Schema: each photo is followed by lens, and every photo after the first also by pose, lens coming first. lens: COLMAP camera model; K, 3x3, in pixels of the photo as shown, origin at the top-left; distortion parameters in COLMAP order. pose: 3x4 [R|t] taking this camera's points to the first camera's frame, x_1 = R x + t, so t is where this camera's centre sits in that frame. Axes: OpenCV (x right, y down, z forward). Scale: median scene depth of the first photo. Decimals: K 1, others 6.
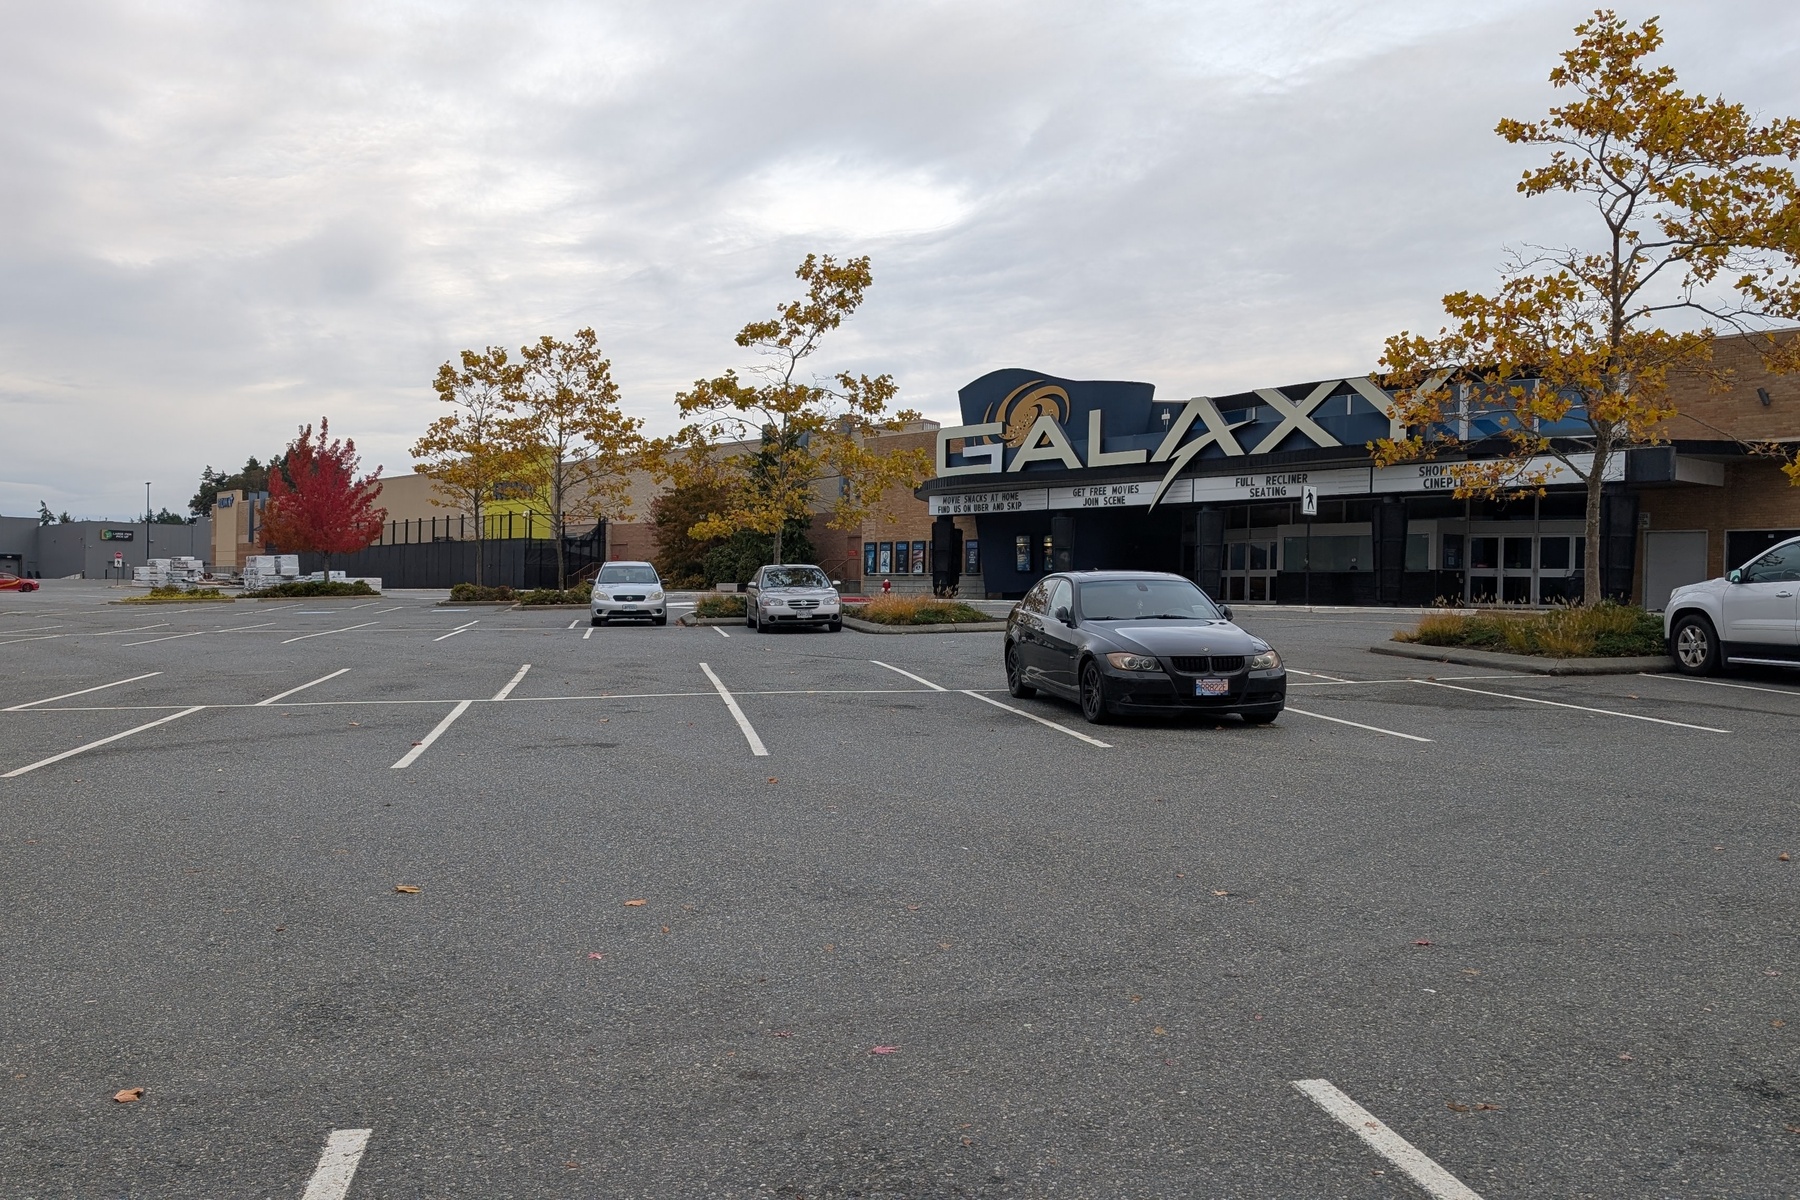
lens RADIAL K [[1484.1, 0, 882.9], [0, 1484.1, 605.5], [0, 0, 1]] dist [0.054545, -0.107180]
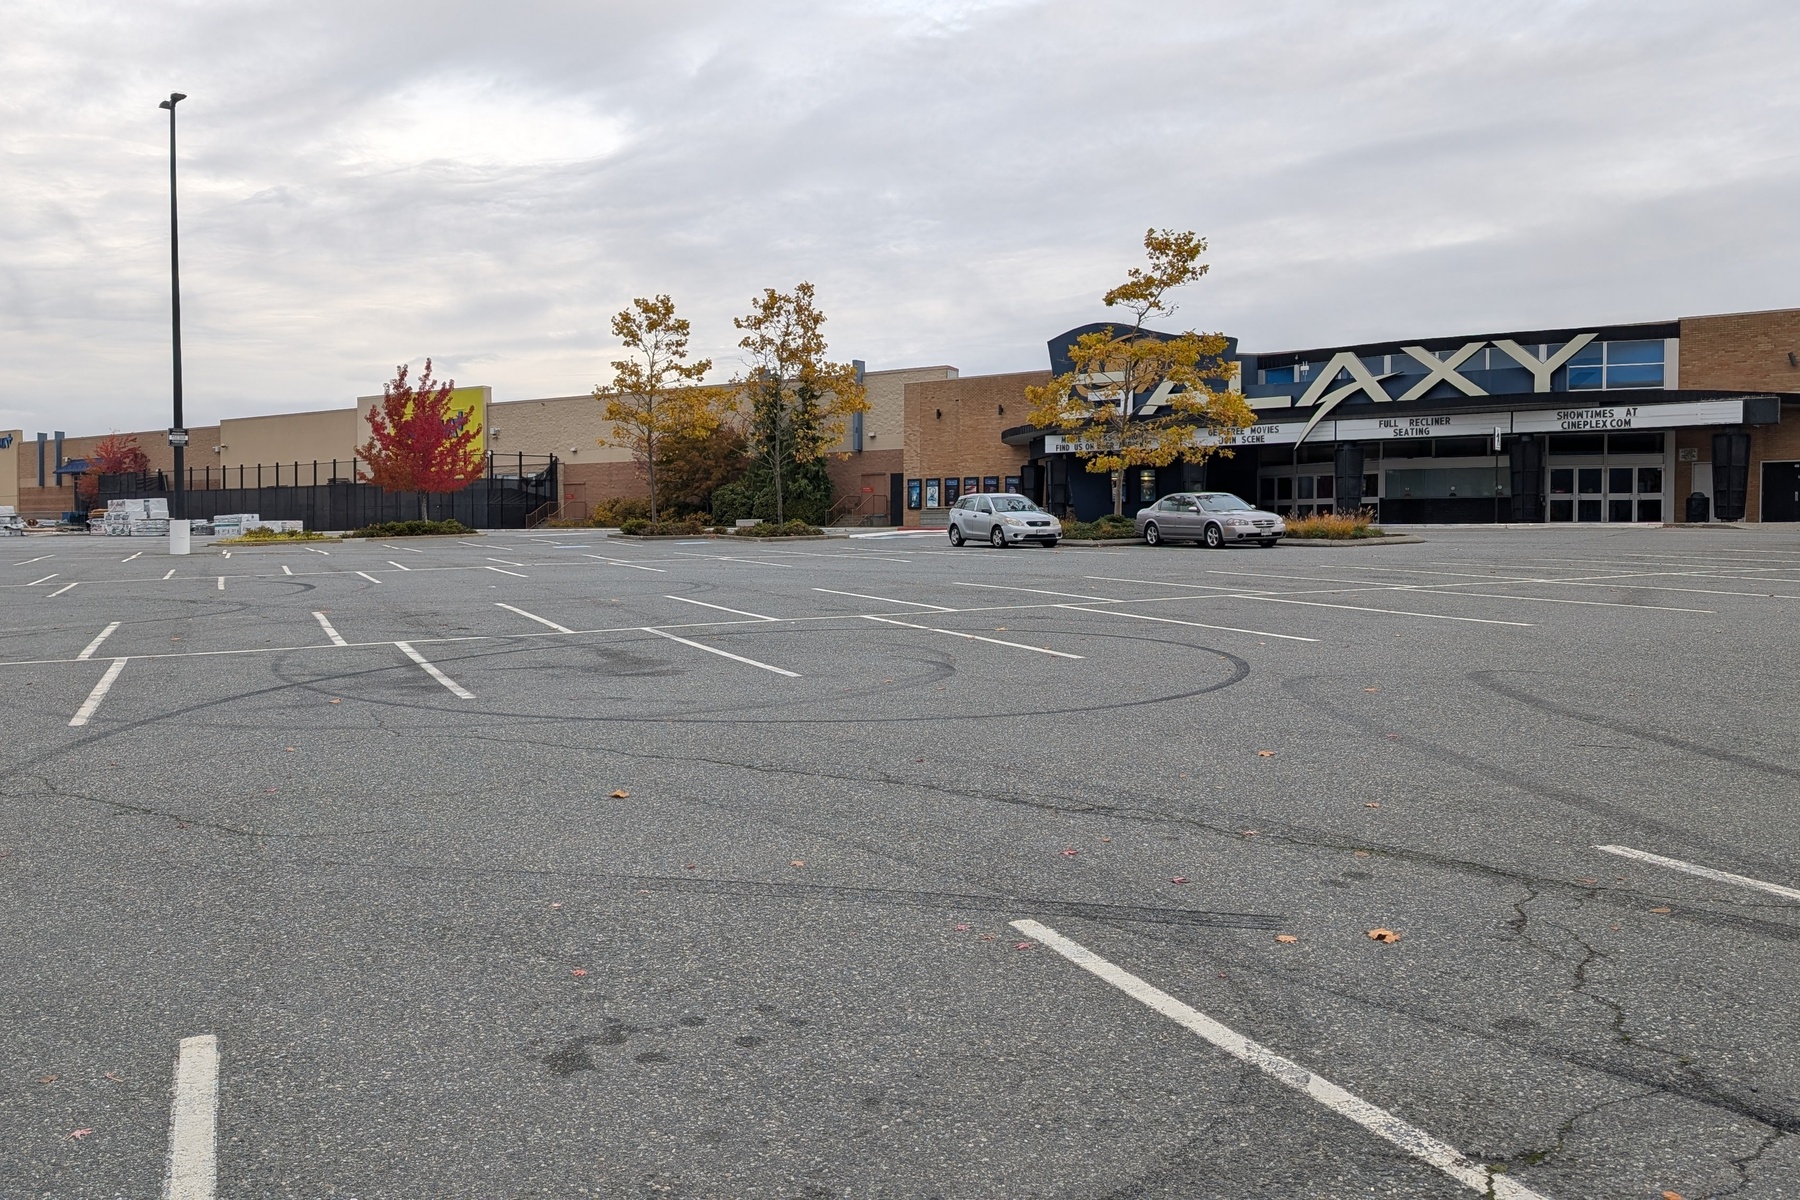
lens RADIAL K [[1484.1, 0, 882.9], [0, 1484.1, 605.5], [0, 0, 1]] dist [0.054545, -0.107180]
pose [[0.974340, -0.026005, 0.223573, -0.397877], [0.017059, 0.998978, 0.041853, 0.006015], [-0.224433, -0.036965, 0.973788, -0.082041]]
